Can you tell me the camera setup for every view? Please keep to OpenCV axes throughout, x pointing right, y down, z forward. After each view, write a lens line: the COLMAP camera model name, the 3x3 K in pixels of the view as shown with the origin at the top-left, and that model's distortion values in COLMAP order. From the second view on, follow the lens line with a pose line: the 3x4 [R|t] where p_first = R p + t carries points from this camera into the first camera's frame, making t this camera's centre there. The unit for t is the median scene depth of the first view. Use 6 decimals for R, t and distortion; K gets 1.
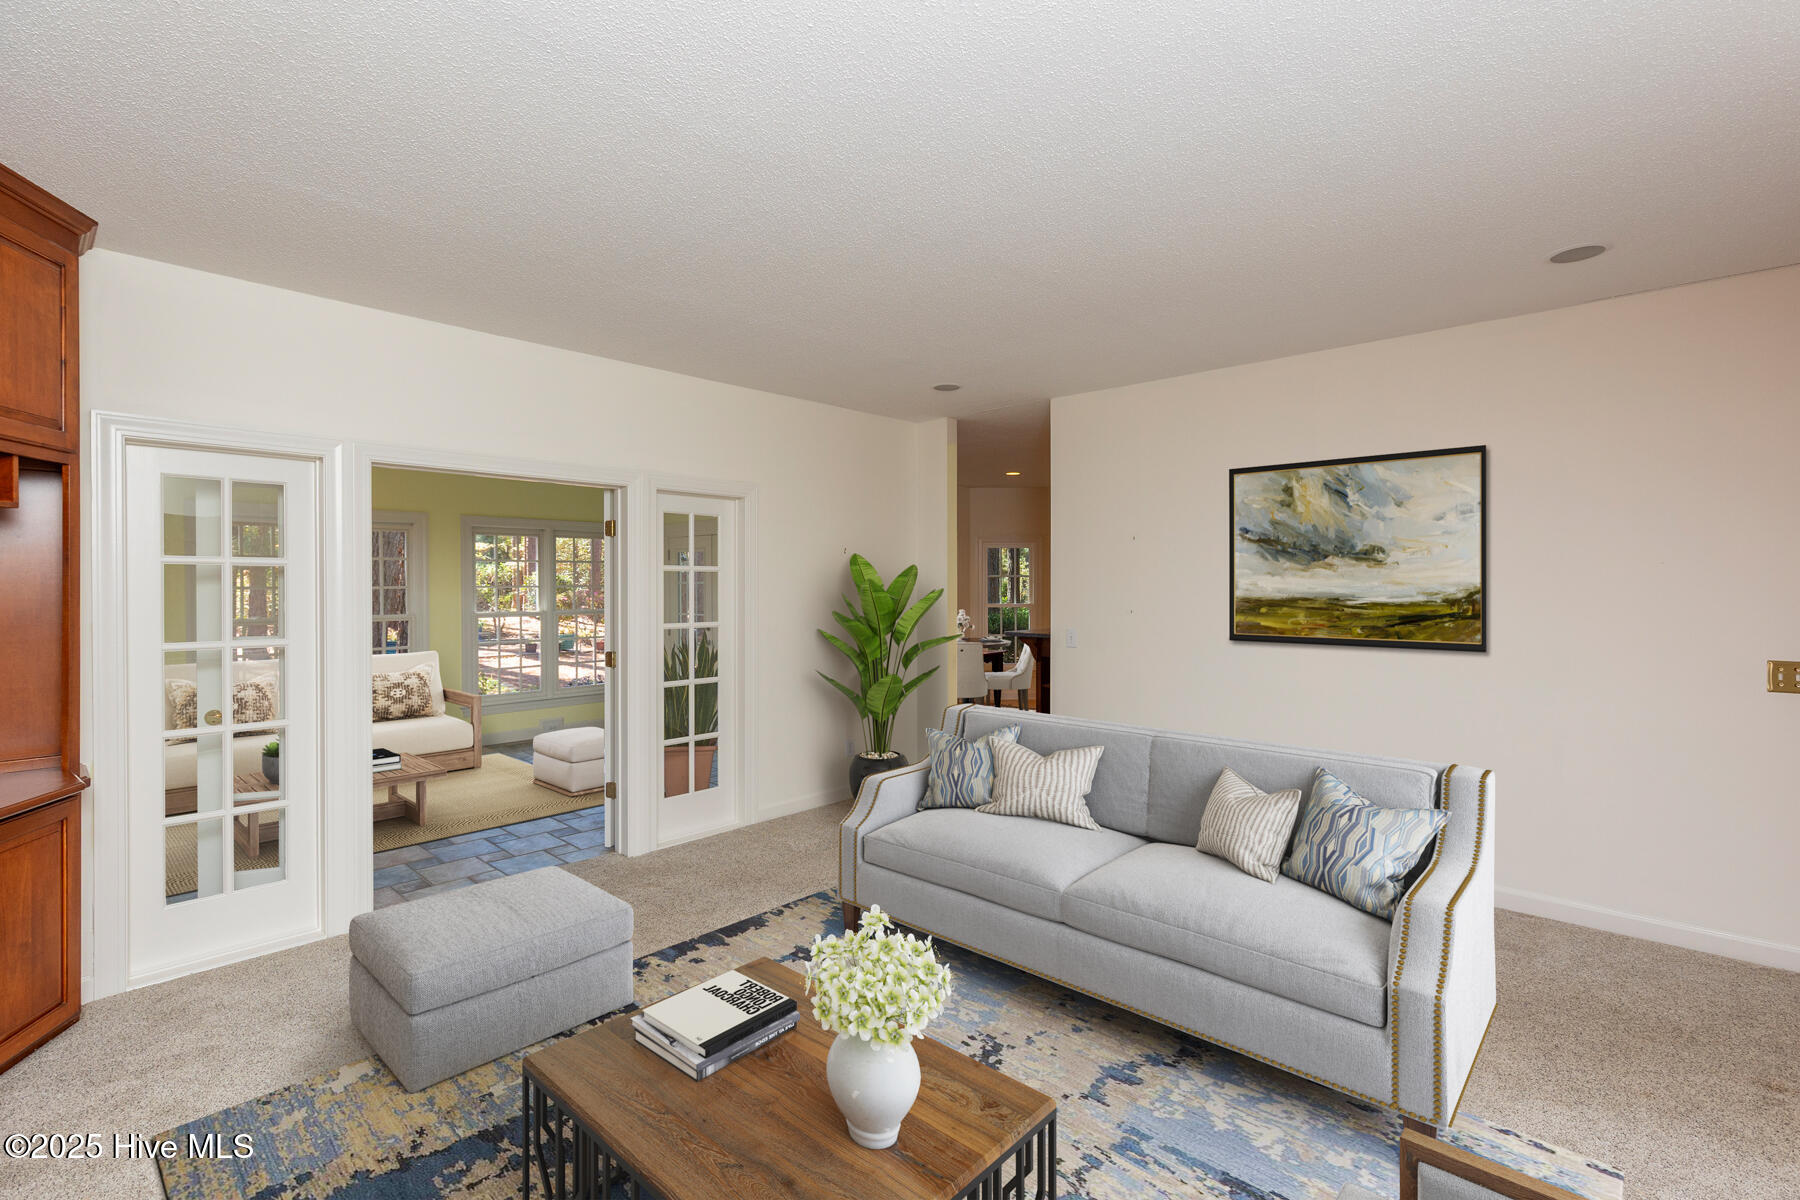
lens RADIAL K [[826.7, 0, 961.0], [0, 826.7, 590.4], [0, 0, 1]] dist [0.027043, 0.000046]
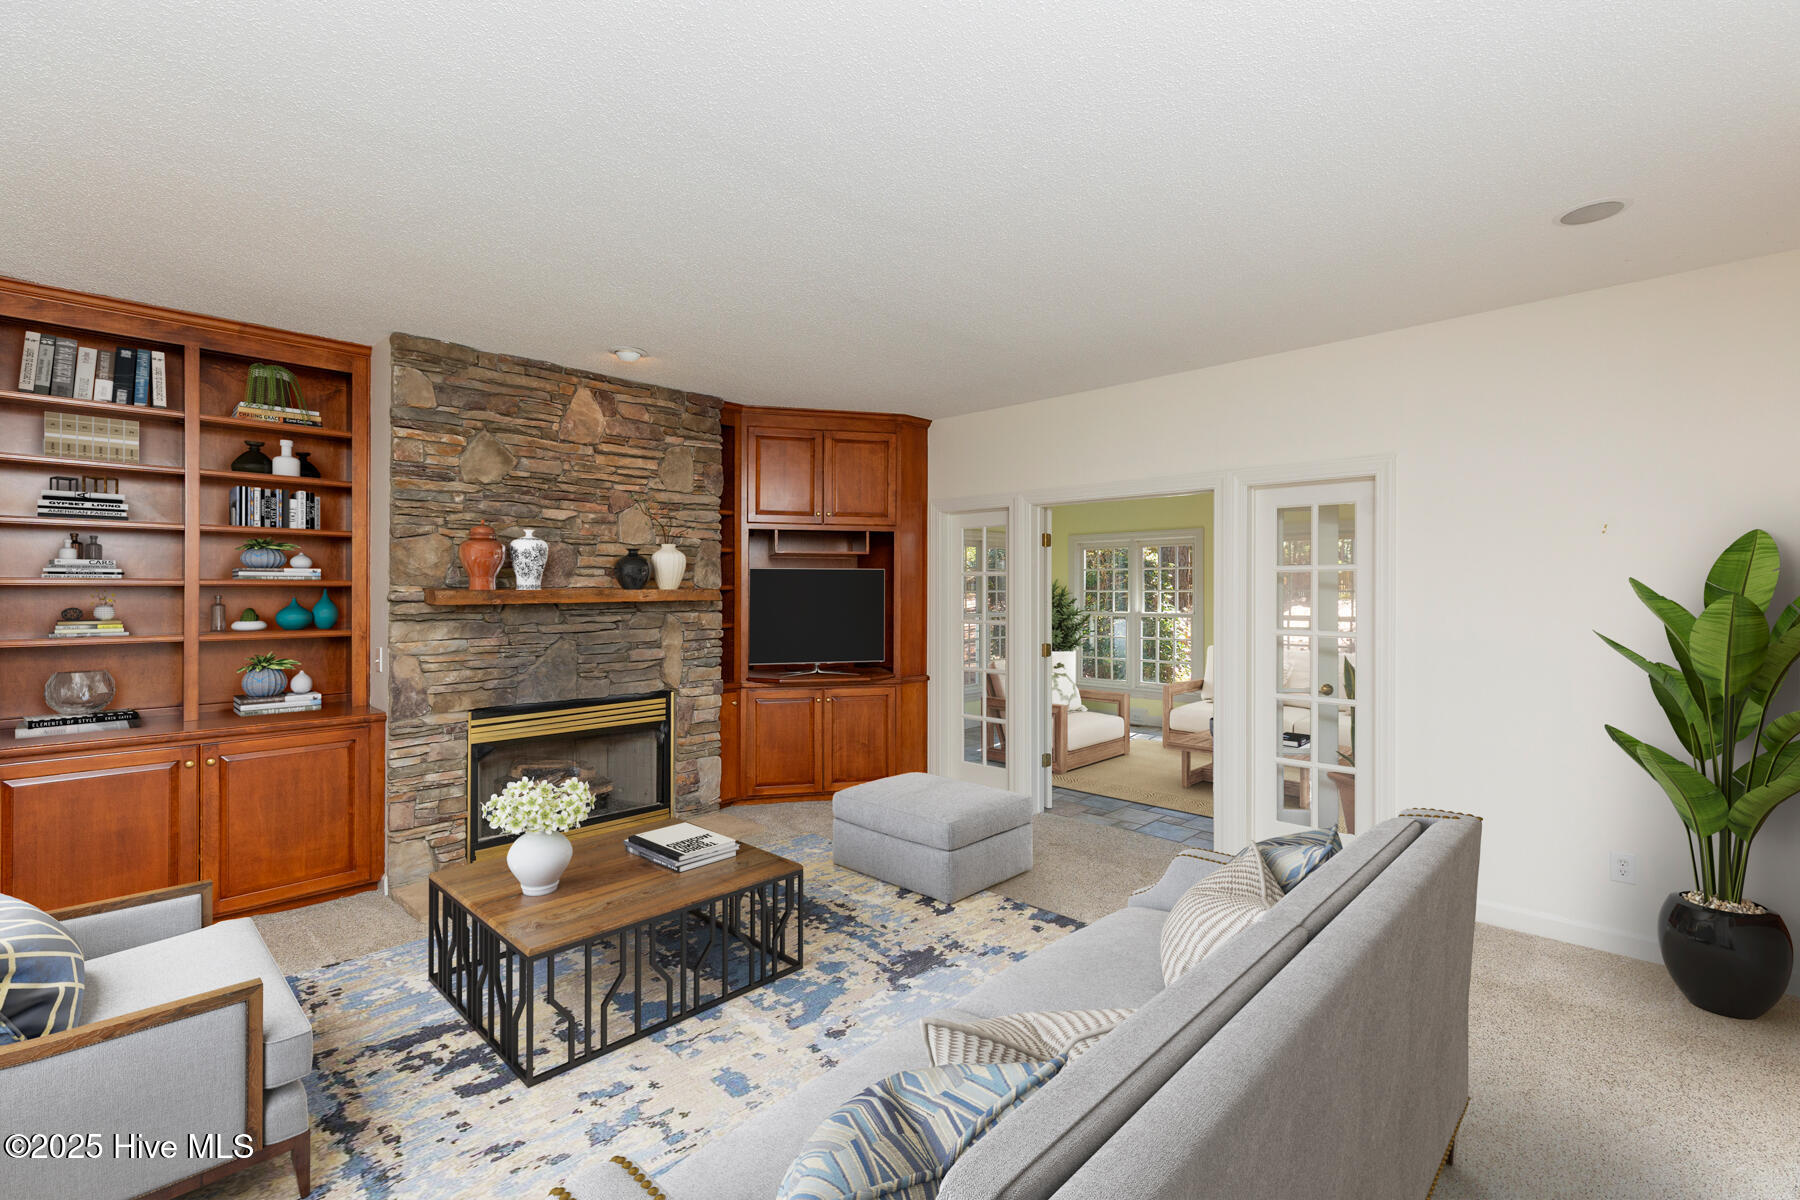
lens RADIAL K [[806.8, 0, 905.4], [0, 806.8, 591.4], [0, 0, 1]] dist [-0.000157, 0.000162]
pose [[-0.046450, 0.002191, -0.998918, 0.753601], [-0.004428, 0.999987, 0.002400, -0.002302], [0.998911, 0.004534, -0.046440, 0.873969]]
